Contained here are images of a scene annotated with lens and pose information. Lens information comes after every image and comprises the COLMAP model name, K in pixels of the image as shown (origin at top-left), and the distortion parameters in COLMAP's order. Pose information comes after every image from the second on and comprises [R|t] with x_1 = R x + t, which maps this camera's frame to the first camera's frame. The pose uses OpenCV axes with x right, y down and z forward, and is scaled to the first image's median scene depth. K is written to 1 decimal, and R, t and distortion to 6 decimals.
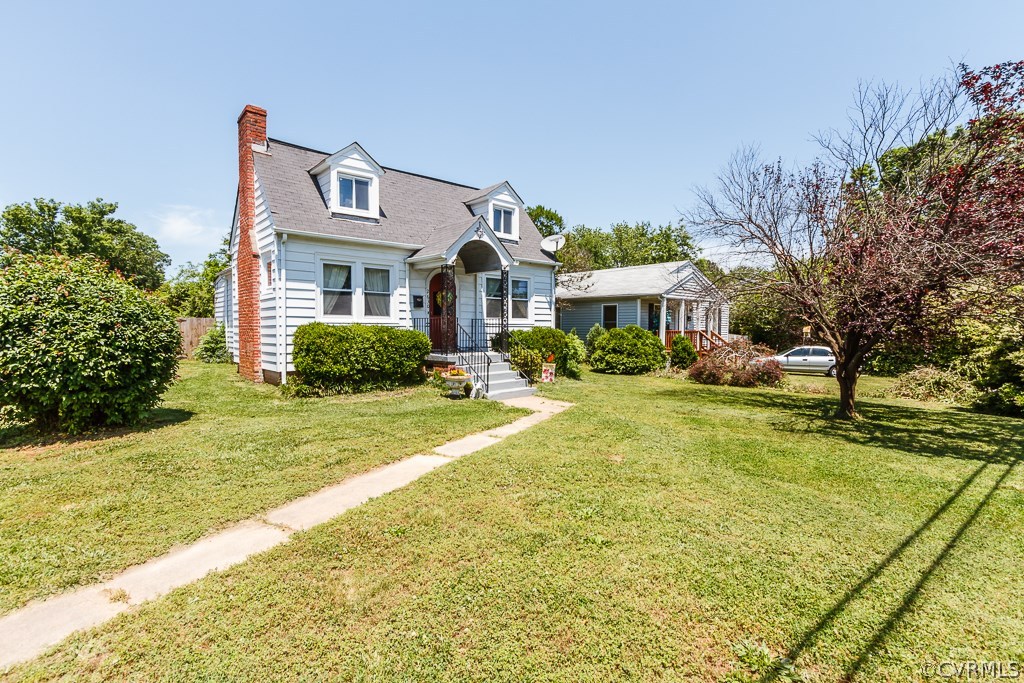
lens RADIAL K [[512.1, 0, 512.0], [0, 512.1, 341.5], [0, 0, 1]] dist [0.000004, -0.000135]
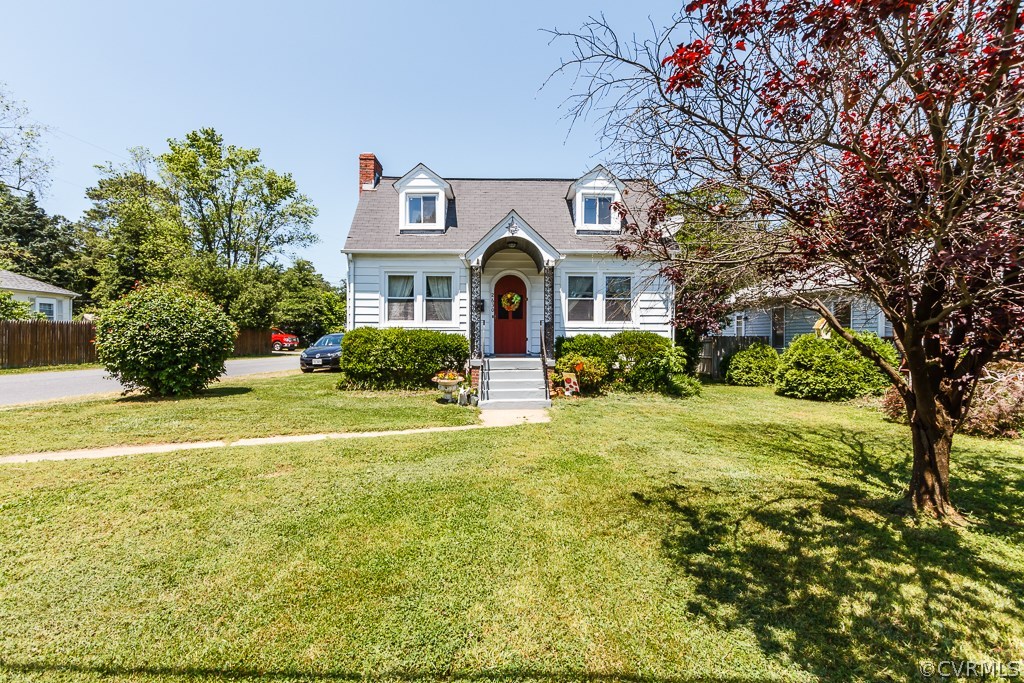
lens RADIAL K [[466.1, 0, 507.0], [0, 466.1, 343.3], [0, 0, 1]] dist [0.004087, -0.000182]
pose [[0.752017, 0.008200, -0.659092, 0.477817], [-0.020935, 0.999715, -0.011448, 0.005540], [0.658811, 0.022407, 0.751975, 0.363116]]
